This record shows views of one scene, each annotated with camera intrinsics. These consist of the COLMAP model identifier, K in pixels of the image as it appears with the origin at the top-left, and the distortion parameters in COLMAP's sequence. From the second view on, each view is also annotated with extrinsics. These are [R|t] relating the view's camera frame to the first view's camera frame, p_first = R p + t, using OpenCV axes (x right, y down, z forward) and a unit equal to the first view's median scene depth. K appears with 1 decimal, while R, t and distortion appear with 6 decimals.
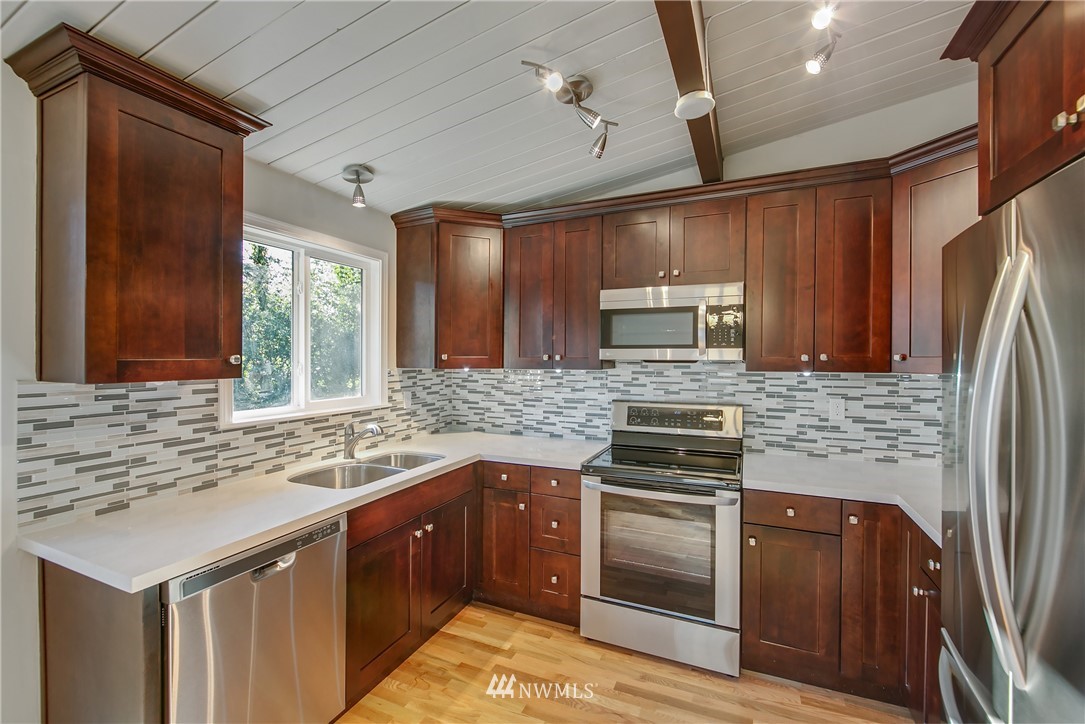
lens RADIAL K [[461.8, 0, 542.5], [0, 461.8, 362.0], [0, 0, 1]] dist [-0.002224, -0.000335]
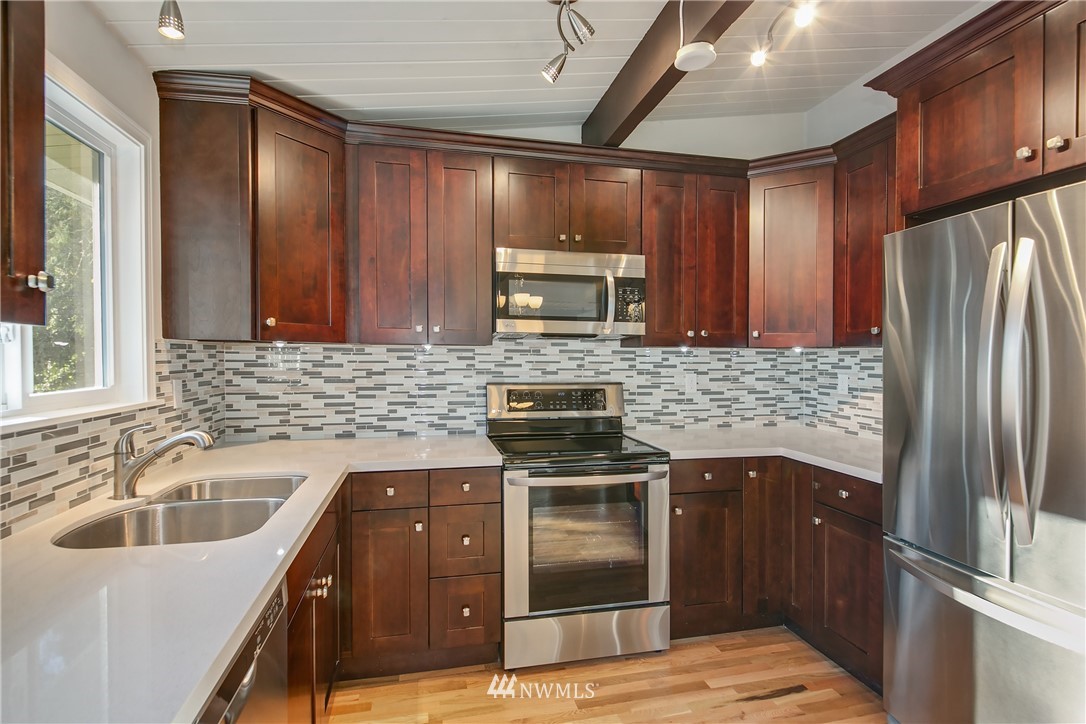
lens RADIAL K [[530.6, 0, 546.5], [0, 530.6, 366.8], [0, 0, 1]] dist [0.018907, -0.017357]
pose [[0.797901, -0.008410, 0.602730, -0.381379], [0.000396, 0.999910, 0.013427, 0.044812], [-0.602788, -0.010474, 0.797832, 0.195442]]
